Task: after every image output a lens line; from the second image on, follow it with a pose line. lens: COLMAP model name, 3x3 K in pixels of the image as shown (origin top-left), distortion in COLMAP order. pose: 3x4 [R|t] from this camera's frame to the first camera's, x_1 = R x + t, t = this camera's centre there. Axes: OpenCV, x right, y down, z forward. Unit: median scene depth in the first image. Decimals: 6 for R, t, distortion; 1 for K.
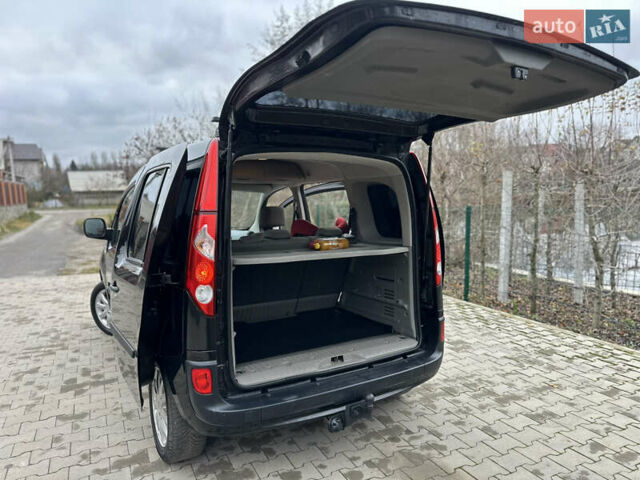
lens RADIAL K [[445.5, 0, 320.0], [0, 445.5, 240.0], [0, 0, 1]] dist [0.037322, -0.039383]
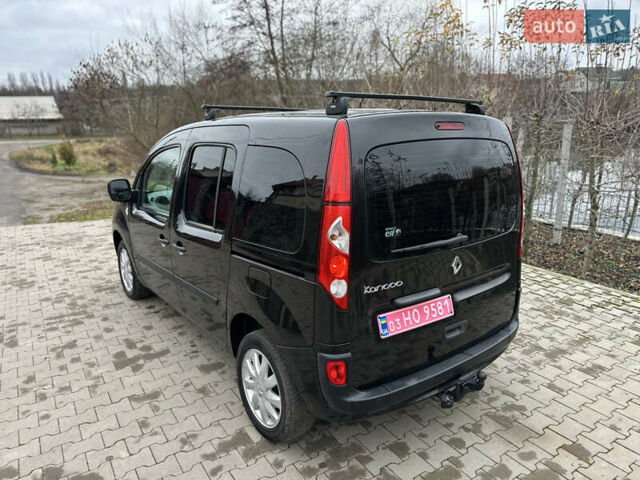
lens RADIAL K [[445.5, 0, 320.0], [0, 445.5, 240.0], [0, 0, 1]] dist [0.037322, -0.039383]
pose [[0.993073, -0.022689, 0.115285, -0.198958], [0.004764, 0.988148, 0.153432, -0.063107], [-0.117400, -0.151820, 0.981411, 0.038991]]
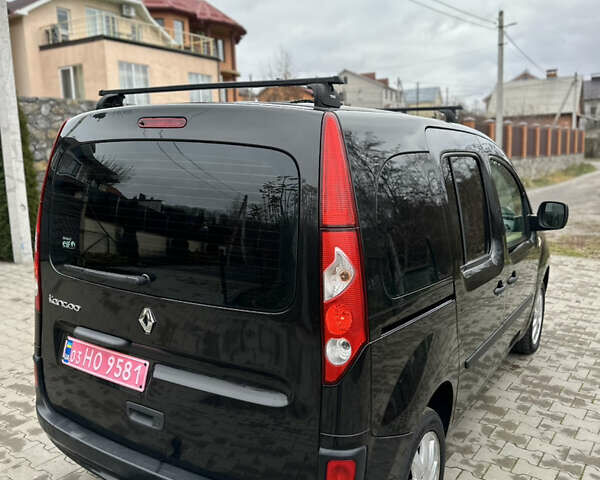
lens RADIAL K [[552.8, 0, 300.0], [0, 552.8, 240.0], [0, 0, 1]] dist [0.082222, -0.127501]
pose [[0.480601, 0.152527, -0.863573, 0.500920], [-0.088250, 0.988171, 0.125421, -0.085959], [0.872488, 0.015933, 0.488376, 0.442357]]
